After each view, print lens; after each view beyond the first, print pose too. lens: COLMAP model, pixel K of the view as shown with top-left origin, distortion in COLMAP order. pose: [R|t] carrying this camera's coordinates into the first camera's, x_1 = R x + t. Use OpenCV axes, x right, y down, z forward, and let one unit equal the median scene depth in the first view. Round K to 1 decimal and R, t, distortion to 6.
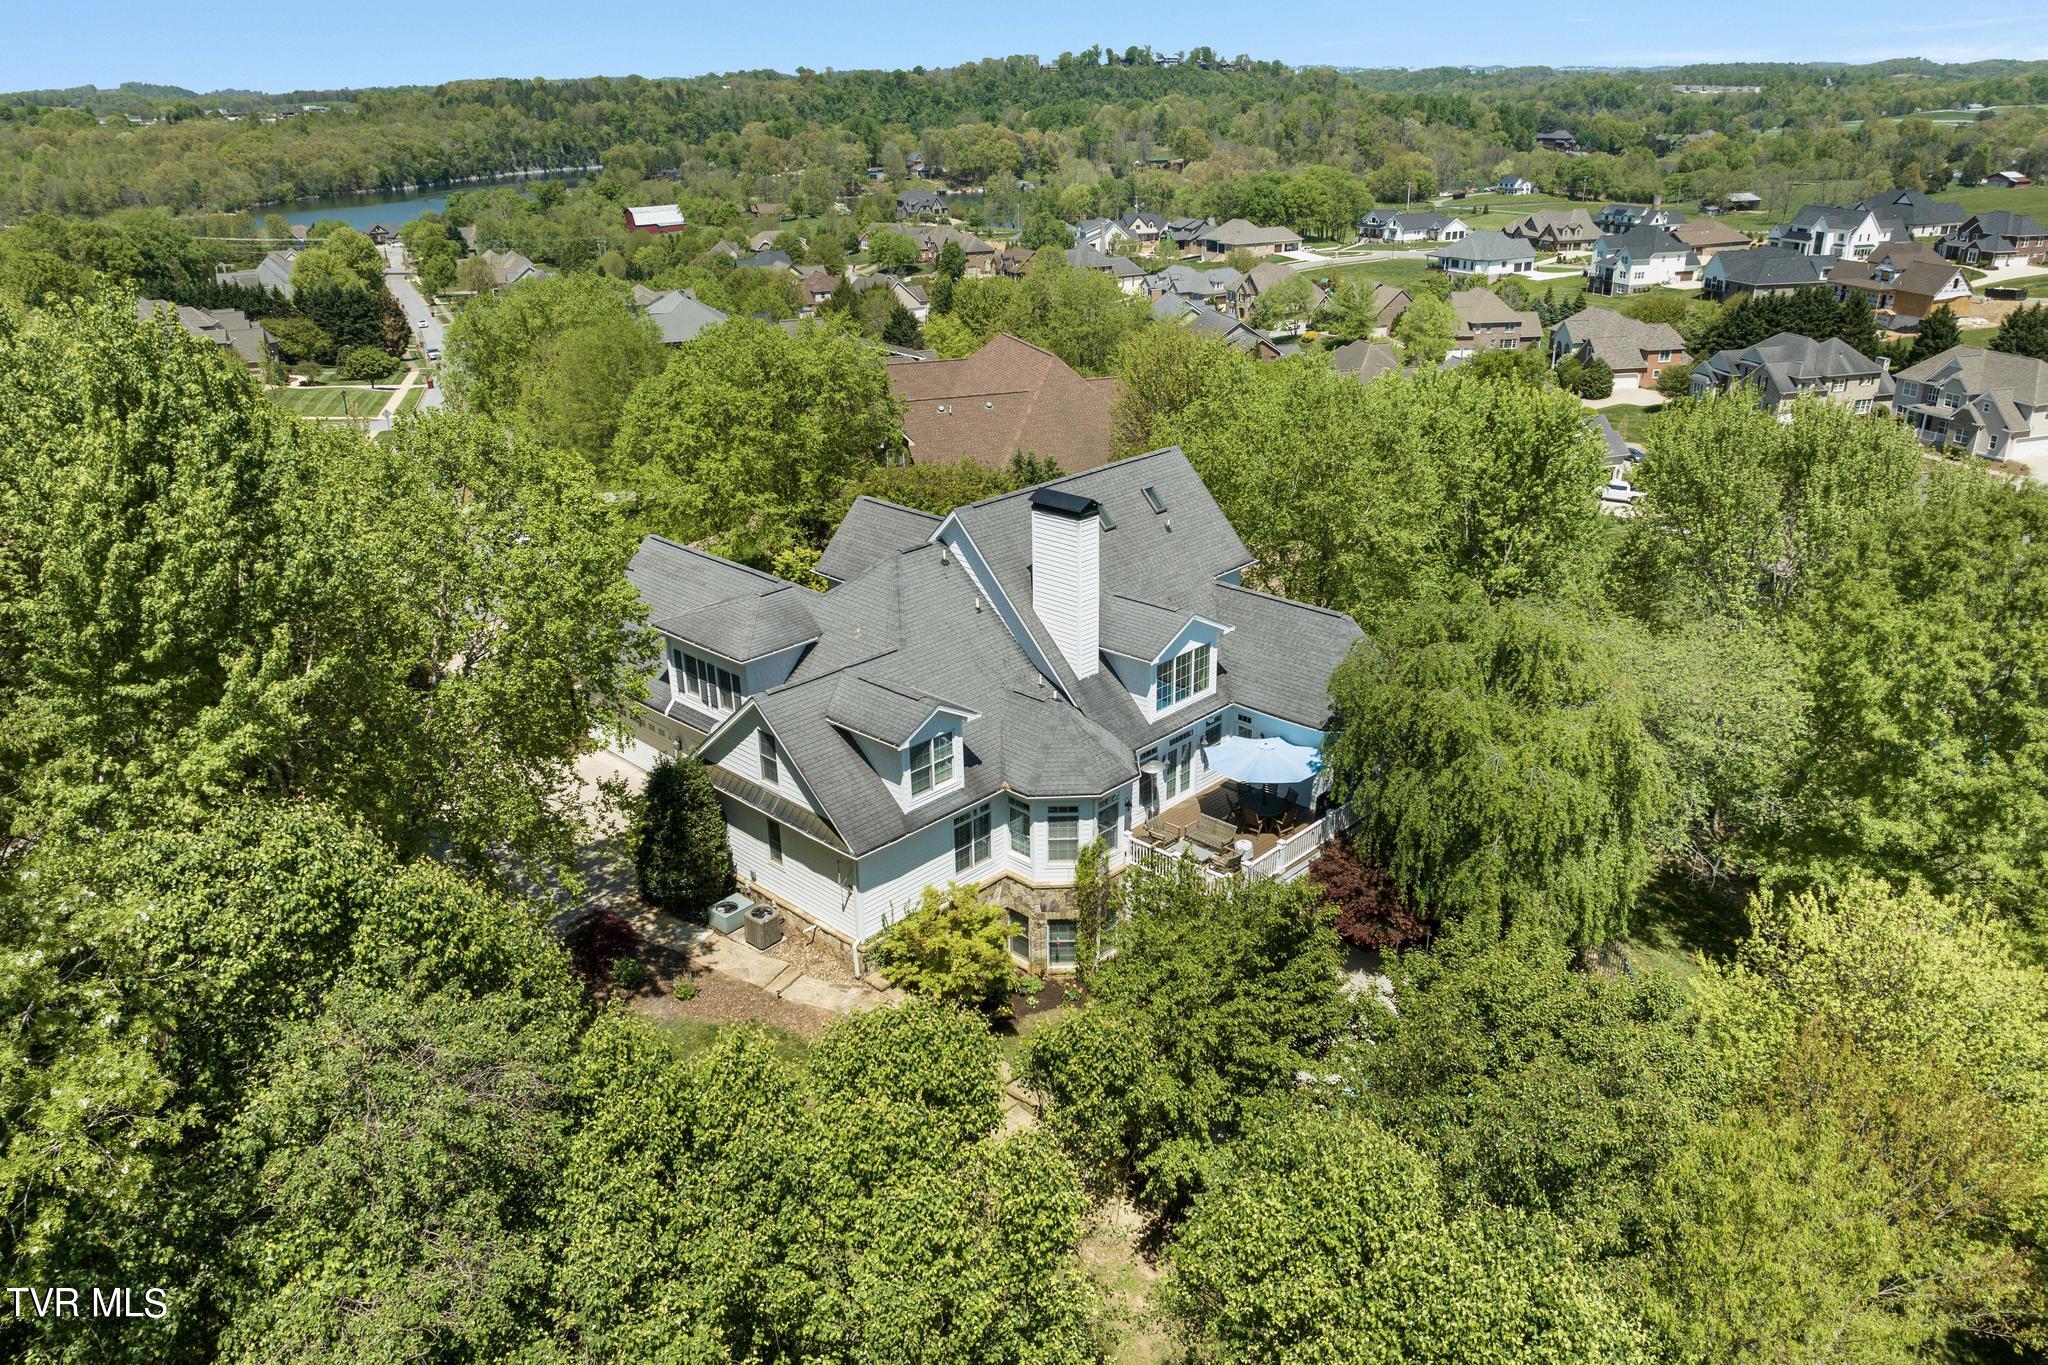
lens RADIAL K [[1448.4, 0, 1031.4], [0, 1448.4, 679.8], [0, 0, 1]] dist [-0.027163, -0.005362]
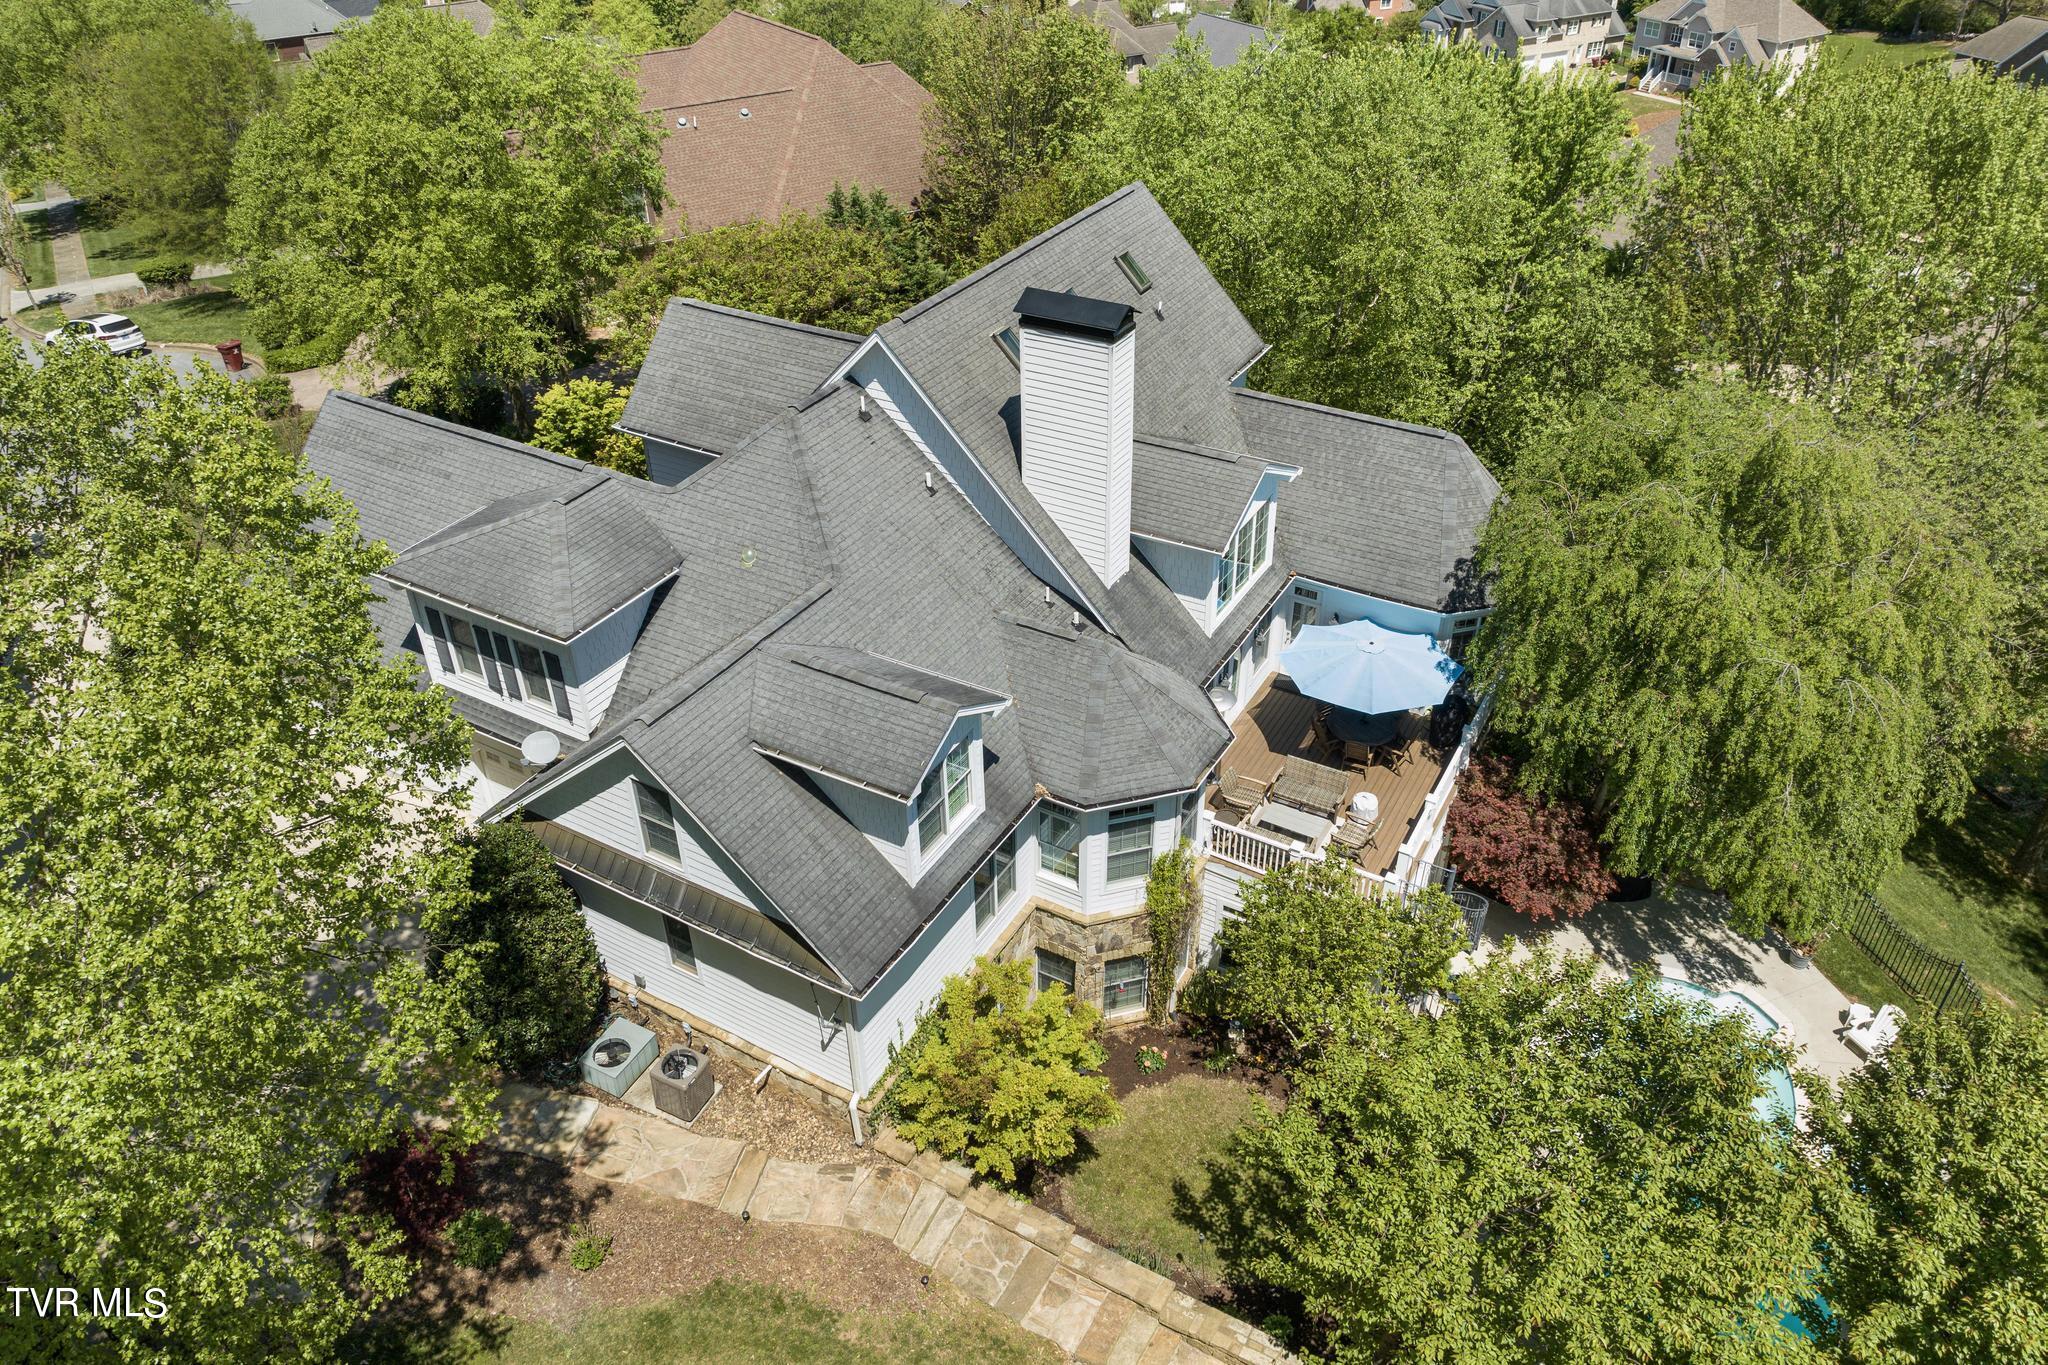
lens RADIAL K [[1448.4, 0, 1032.4], [0, 1448.4, 646.2], [0, 0, 1]] dist [-0.027163, -0.005362]
pose [[0.972008, -0.129219, 0.196222, -0.126344], [0.090132, 0.976355, 0.196486, -0.102430], [-0.216972, -0.173301, 0.960672, 0.384094]]
